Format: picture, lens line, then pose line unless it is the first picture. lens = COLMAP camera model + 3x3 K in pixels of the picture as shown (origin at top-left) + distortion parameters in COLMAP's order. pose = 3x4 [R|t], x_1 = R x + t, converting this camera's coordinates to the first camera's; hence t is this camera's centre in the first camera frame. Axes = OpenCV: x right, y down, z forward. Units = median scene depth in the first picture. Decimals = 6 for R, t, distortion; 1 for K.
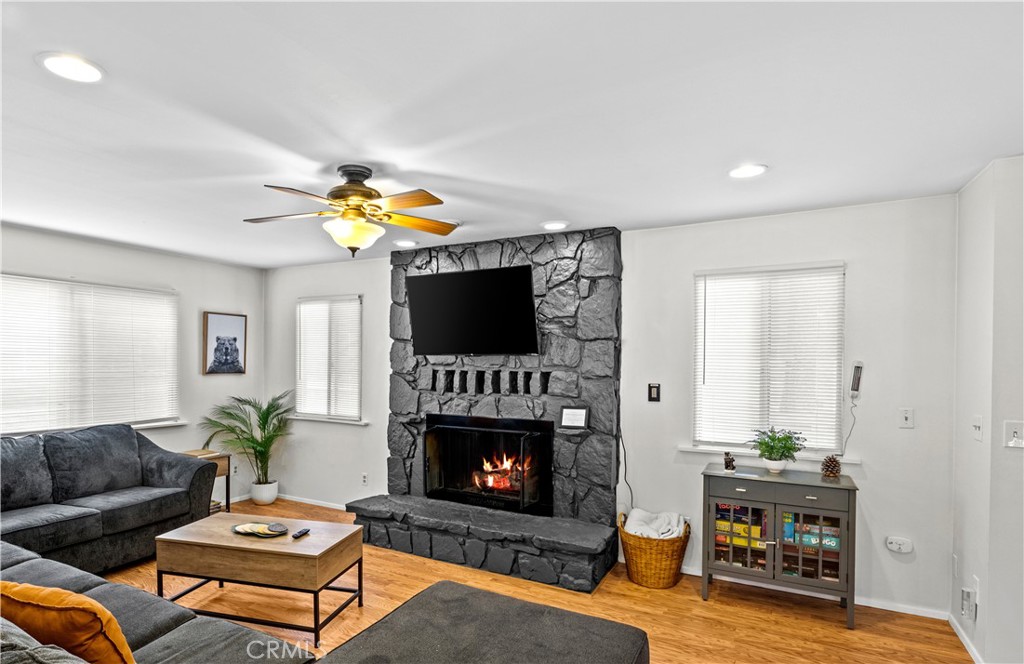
lens RADIAL K [[550.4, 0, 470.8], [0, 550.4, 362.4], [0, 0, 1]] dist [-0.006461, -0.000800]
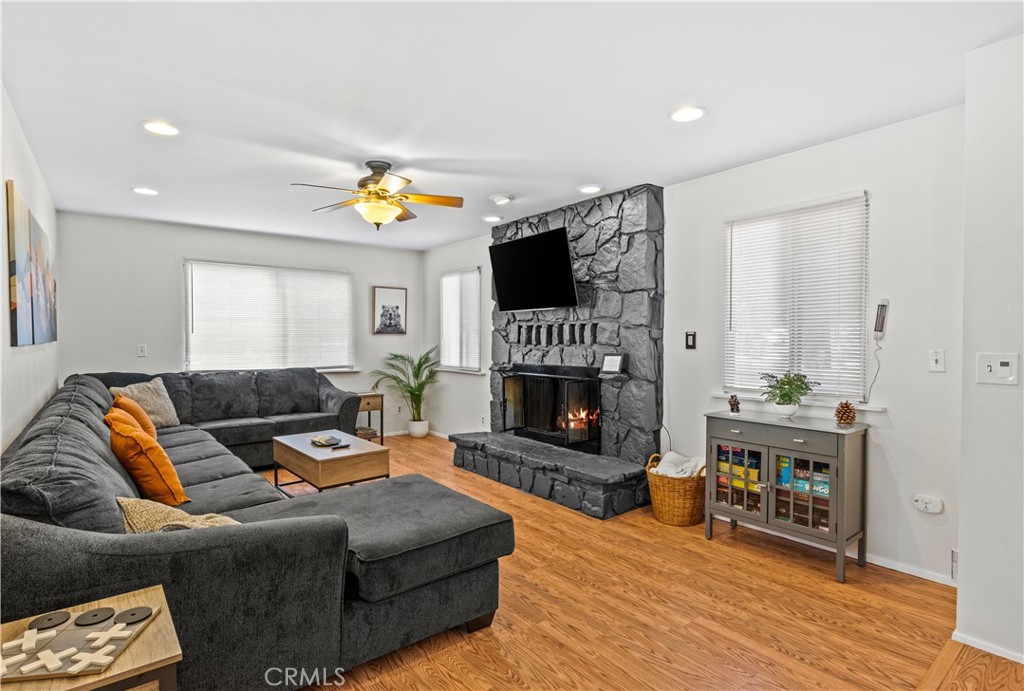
lens RADIAL K [[517.0, 0, 510.6], [0, 517.0, 343.4], [0, 0, 1]] dist [-0.012678, 0.002358]
pose [[0.924248, -0.002775, -0.381783, 0.373932], [0.004533, 0.999983, 0.003705, 0.052852], [0.381766, -0.005155, 0.924244, -0.019303]]
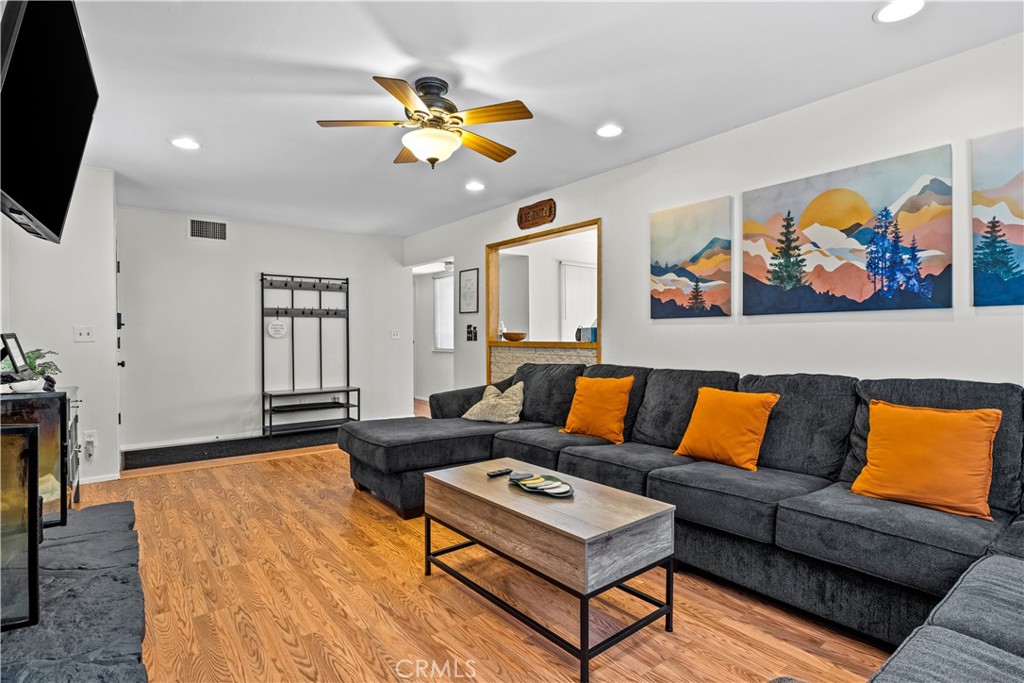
lens RADIAL K [[511.8, 0, 509.5], [0, 511.8, 337.0], [0, 0, 1]] dist [-0.008990, 0.000557]
pose [[-0.919269, -0.003024, 0.393619, -0.484947], [0.003702, 0.999860, 0.016327, 0.072182], [-0.393613, 0.016466, -0.919129, 1.228763]]
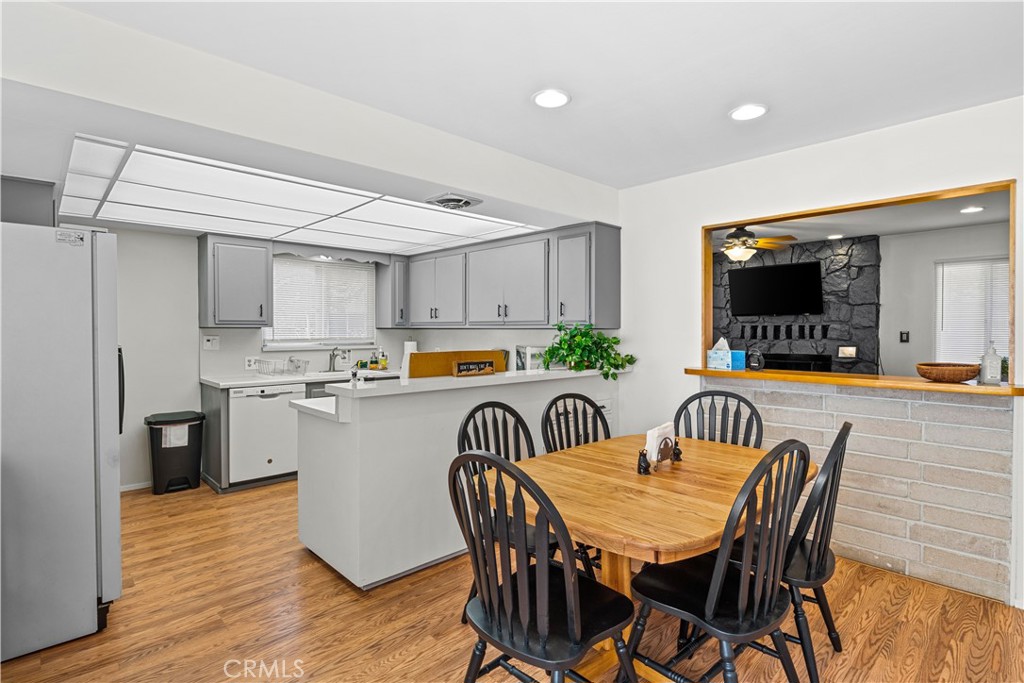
lens RADIAL K [[511.8, 0, 511.3], [0, 511.8, 336.4], [0, 0, 1]] dist [-0.008990, 0.000557]
pose [[0.957787, -0.001166, -0.287476, -0.320436], [0.002027, 0.999994, 0.002695, 0.045068], [0.287471, -0.003164, 0.957784, -0.712326]]
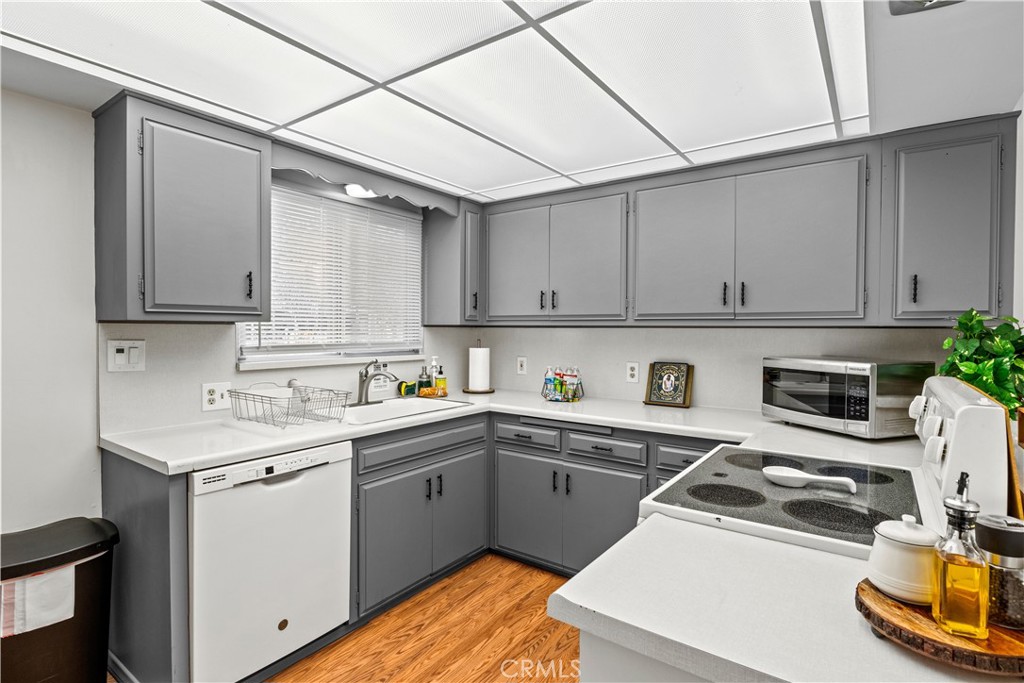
lens RADIAL K [[511.8, 0, 516.5], [0, 511.8, 338.3], [0, 0, 1]] dist [-0.008990, 0.000557]
pose [[0.995253, 0.001521, -0.097307, -0.882366], [-0.000830, 0.999974, 0.007144, 0.039652], [0.097315, -0.007029, 0.995229, -0.256806]]
